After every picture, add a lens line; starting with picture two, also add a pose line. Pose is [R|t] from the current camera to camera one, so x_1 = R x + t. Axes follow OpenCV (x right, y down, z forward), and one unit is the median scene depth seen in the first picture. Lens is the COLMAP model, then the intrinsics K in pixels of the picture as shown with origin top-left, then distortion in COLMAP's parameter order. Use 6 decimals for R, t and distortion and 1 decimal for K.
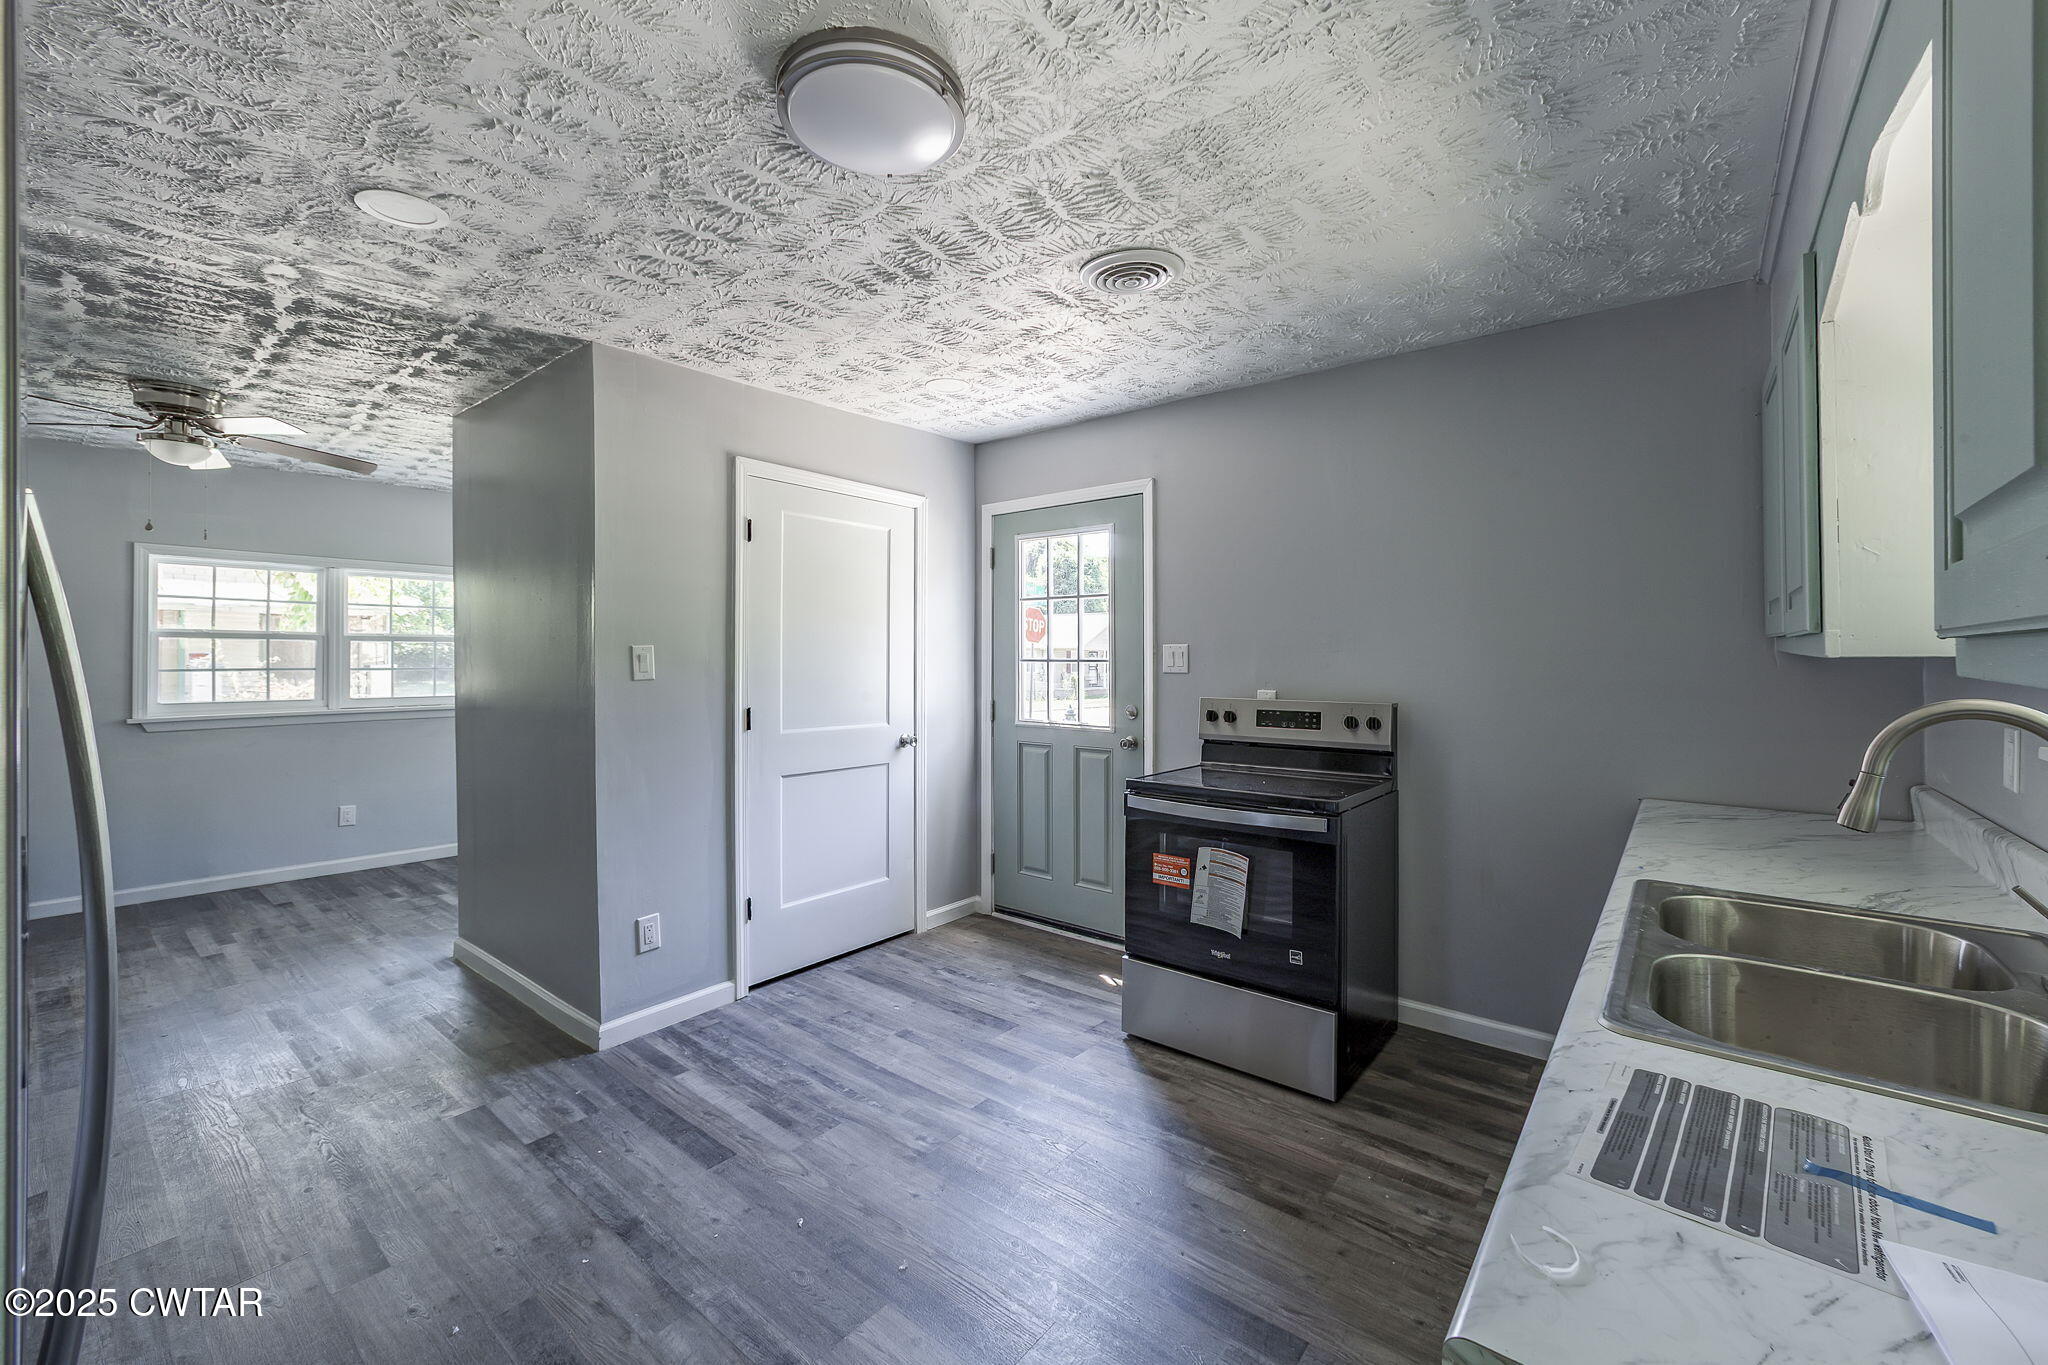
lens RADIAL K [[834.7, 0, 1045.4], [0, 834.7, 652.0], [0, 0, 1]] dist [-0.028633, 0.015545]
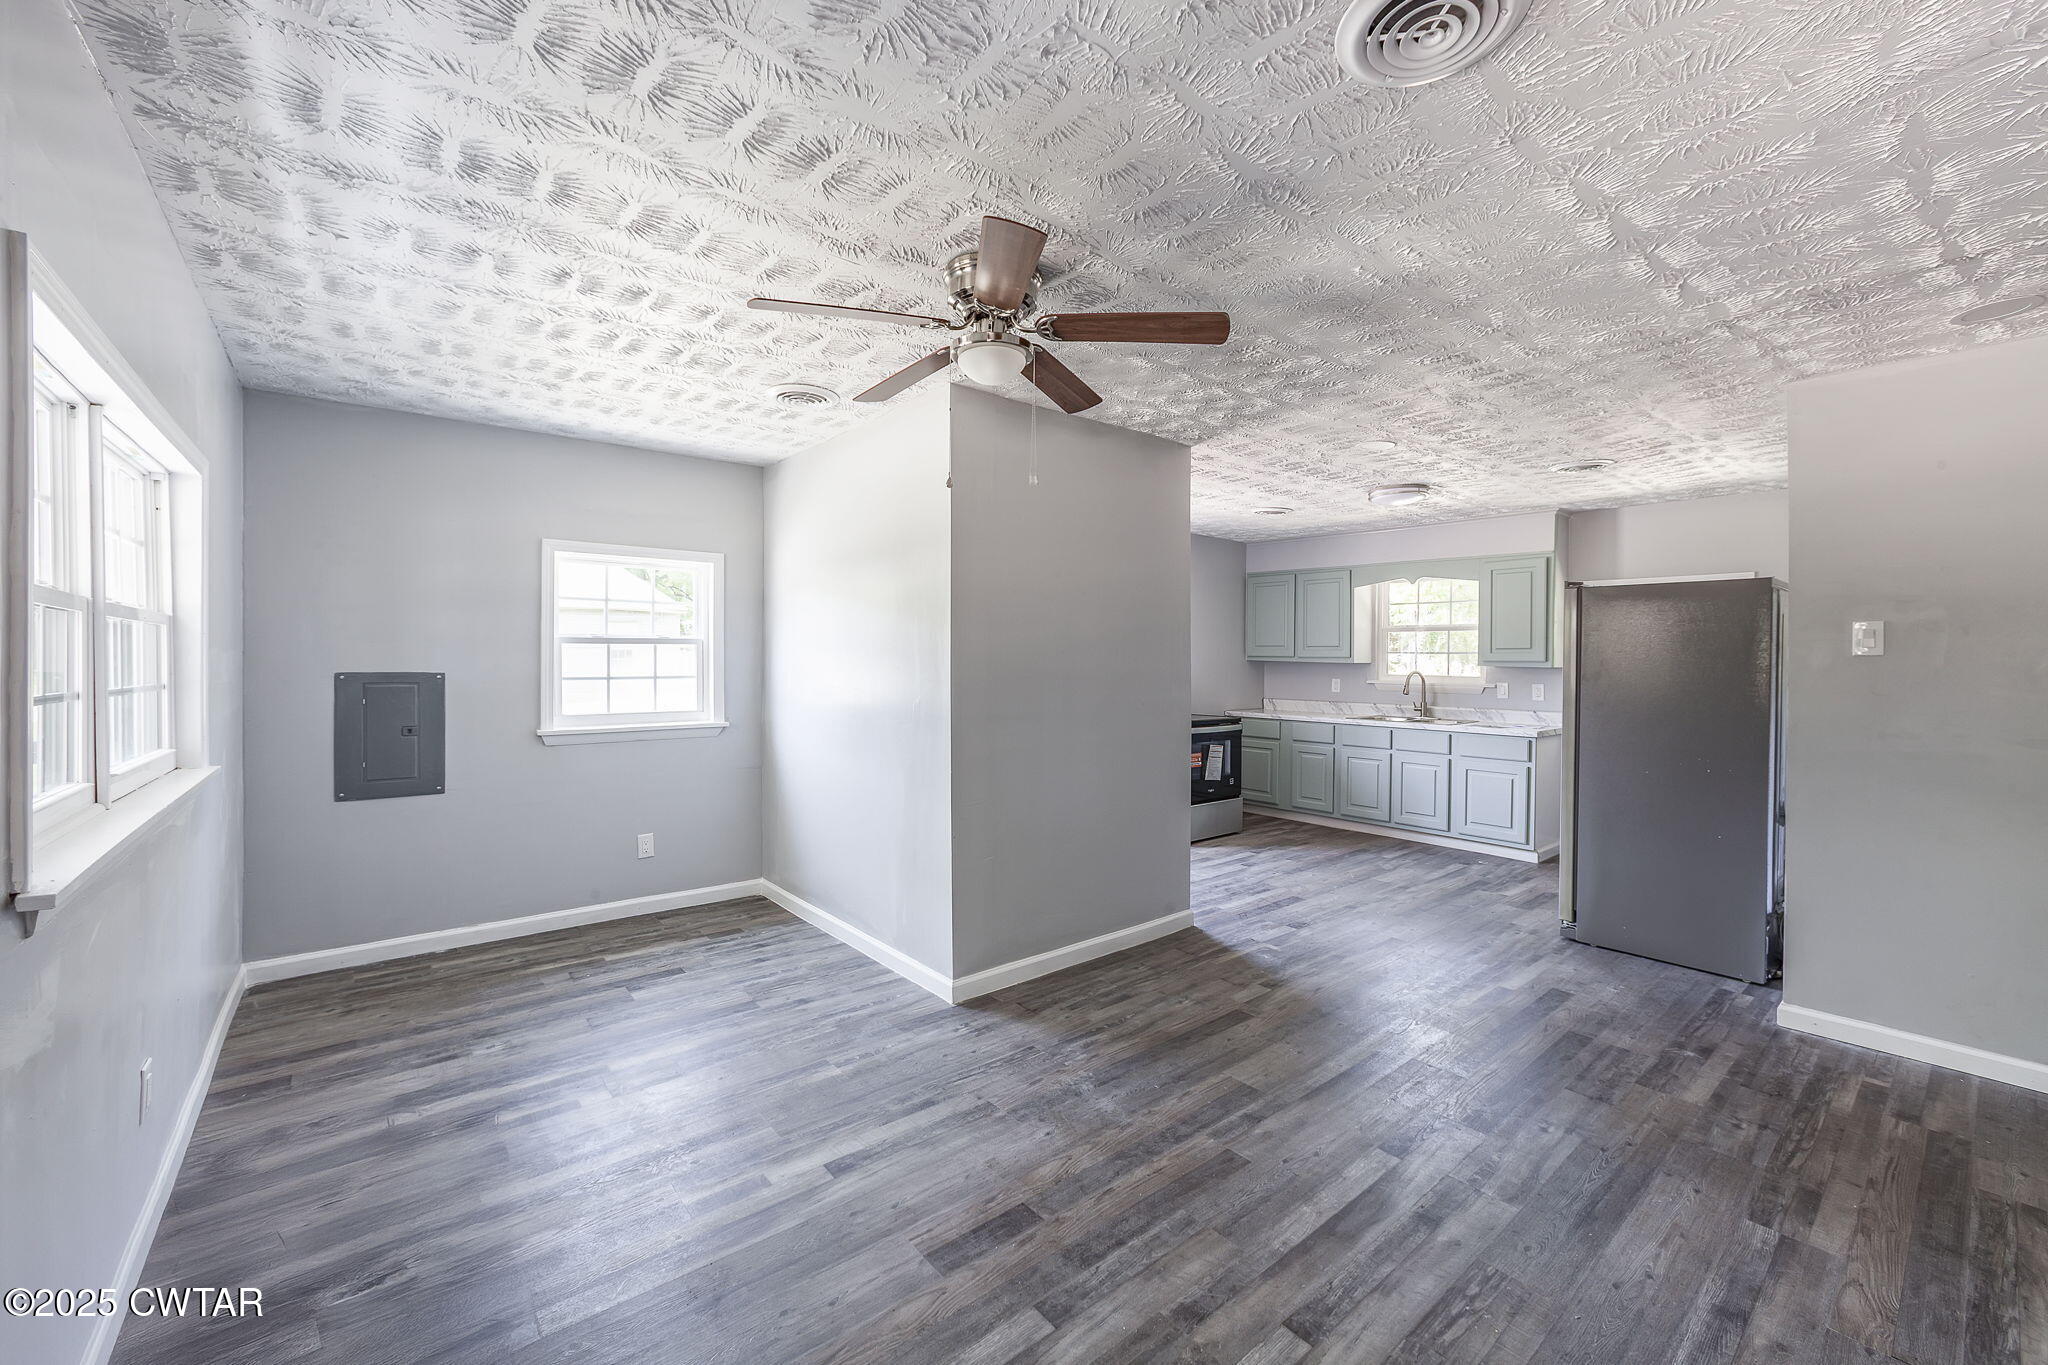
lens RADIAL K [[816.9, 0, 1036.1], [0, 816.9, 661.5], [0, 0, 1]] dist [-0.027046, 0.010318]
pose [[0.201798, -0.000927, 0.979427, -1.720331], [-0.010852, 0.999936, 0.003182, 0.000549], [-0.979367, -0.011271, 0.201775, 0.826818]]
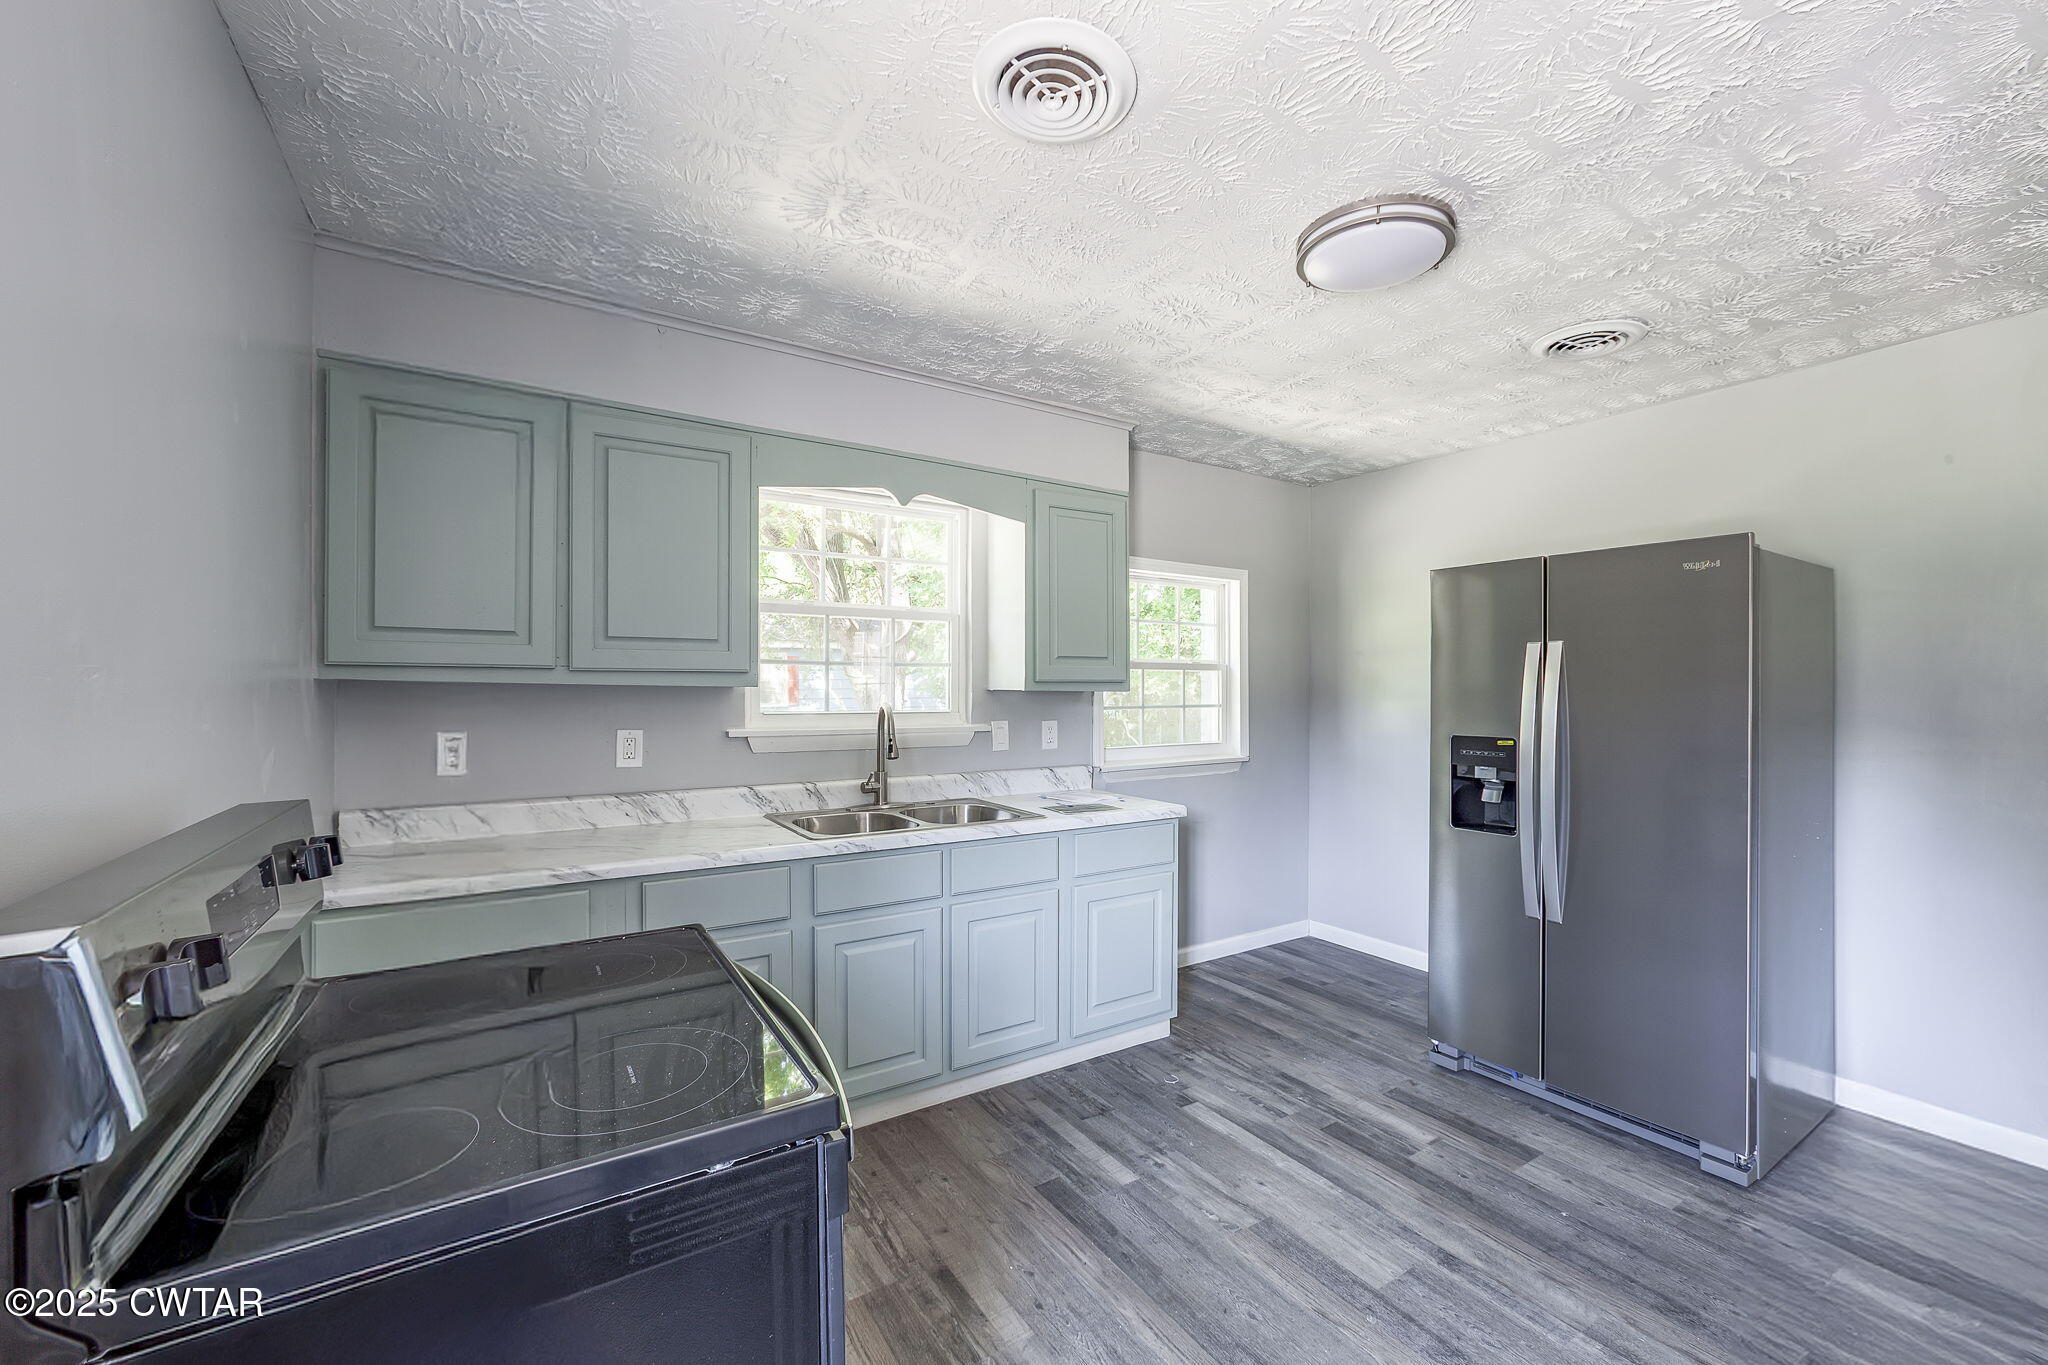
lens RADIAL K [[826.0, 0, 1021.4], [0, 826.0, 687.3], [0, 0, 1]] dist [-0.010353, 0.000421]
pose [[-0.947353, 0.000707, 0.320191, -0.049529], [-0.000885, 0.999988, -0.004828, 0.006352], [-0.320191, -0.004857, -0.947341, 1.113735]]
